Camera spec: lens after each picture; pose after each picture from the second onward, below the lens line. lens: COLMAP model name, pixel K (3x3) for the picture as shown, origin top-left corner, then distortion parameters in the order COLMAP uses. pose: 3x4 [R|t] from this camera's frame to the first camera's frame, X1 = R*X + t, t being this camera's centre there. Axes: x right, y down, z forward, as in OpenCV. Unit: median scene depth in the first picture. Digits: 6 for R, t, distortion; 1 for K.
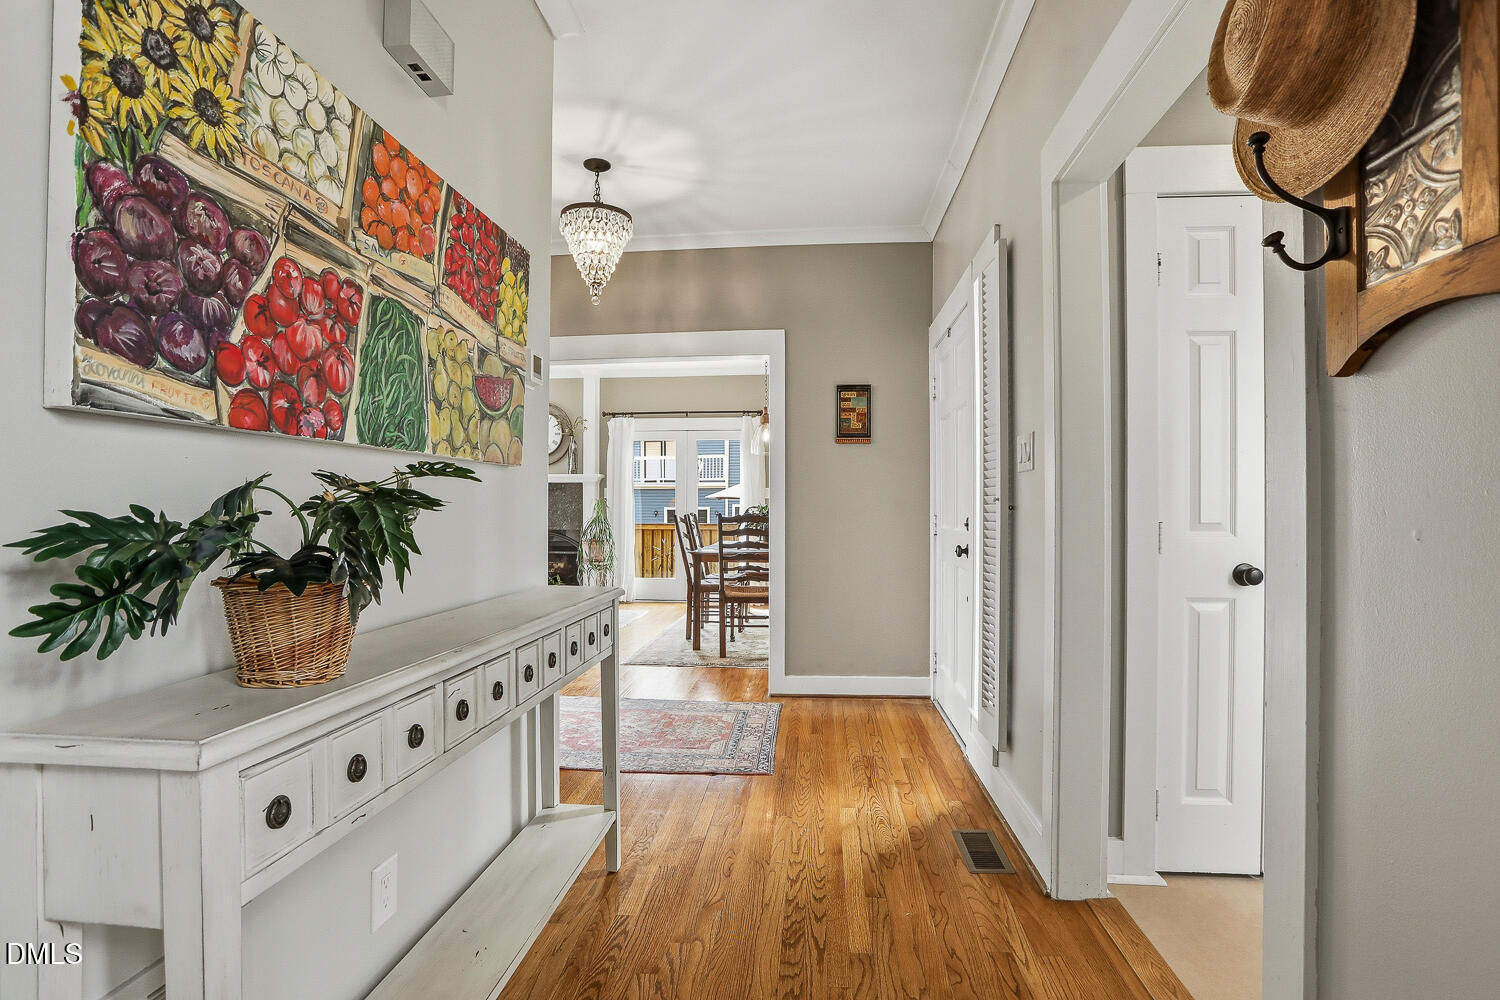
lens RADIAL K [[693.4, 0, 745.6], [0, 693.4, 504.2], [0, 0, 1]] dist [-0.044314, 0.011258]
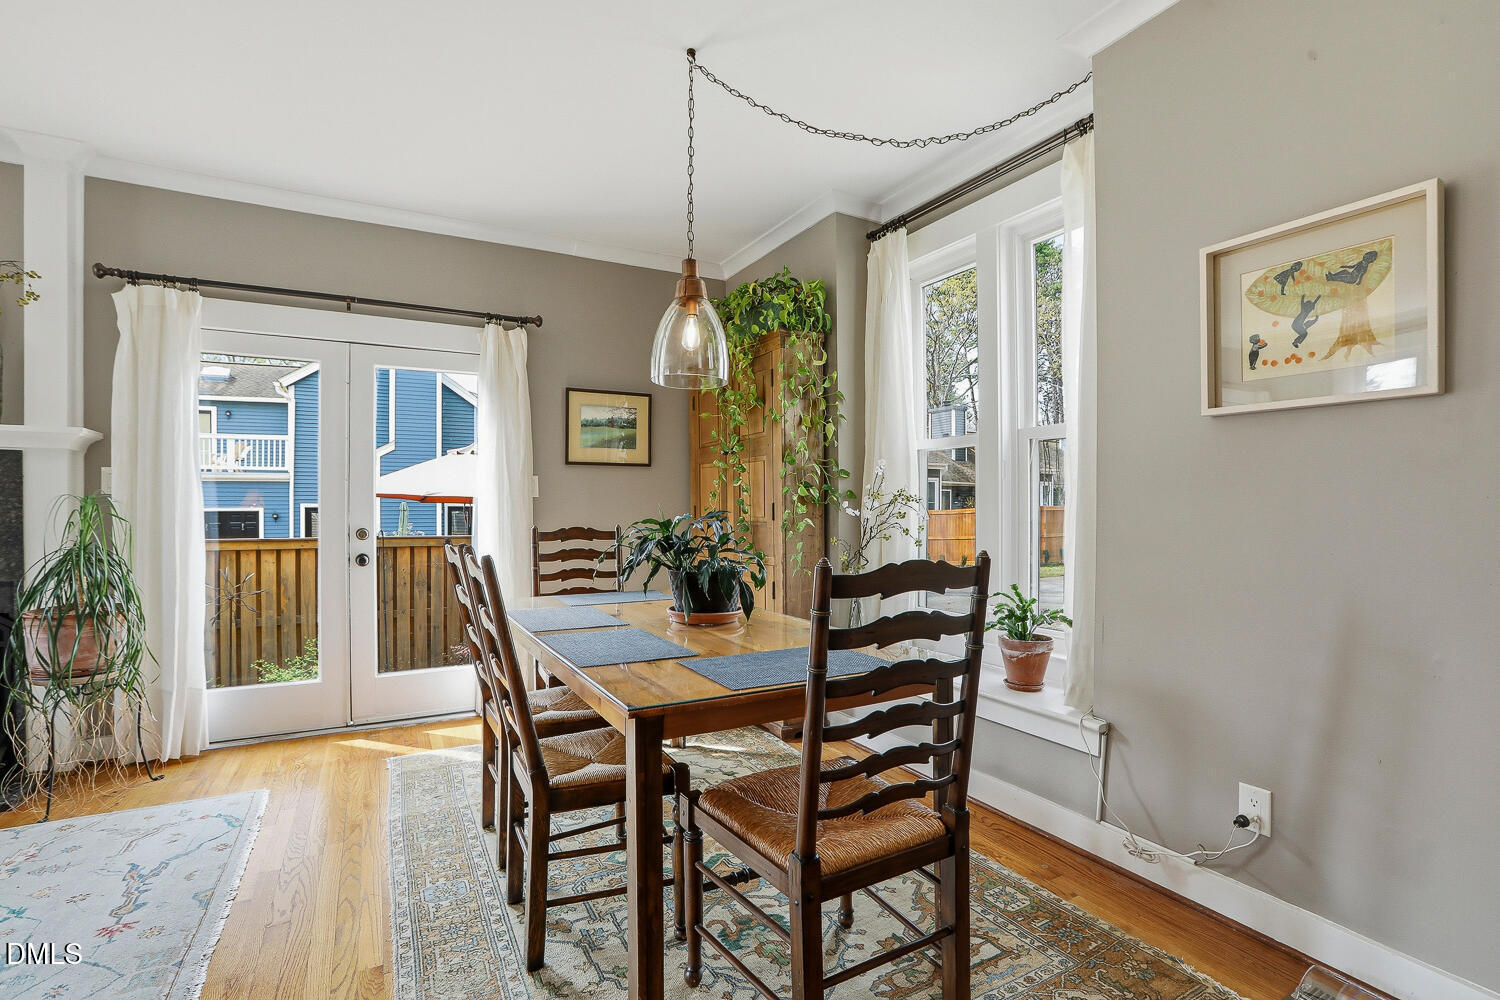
lens RADIAL K [[693.4, 0, 757.4], [0, 693.4, 511.2], [0, 0, 1]] dist [-0.044314, 0.011258]
pose [[0.820652, -0.006075, 0.571396, -0.120257], [-0.001264, 0.999922, 0.012446, -0.004228], [-0.571427, -0.010936, 0.820580, 0.495876]]
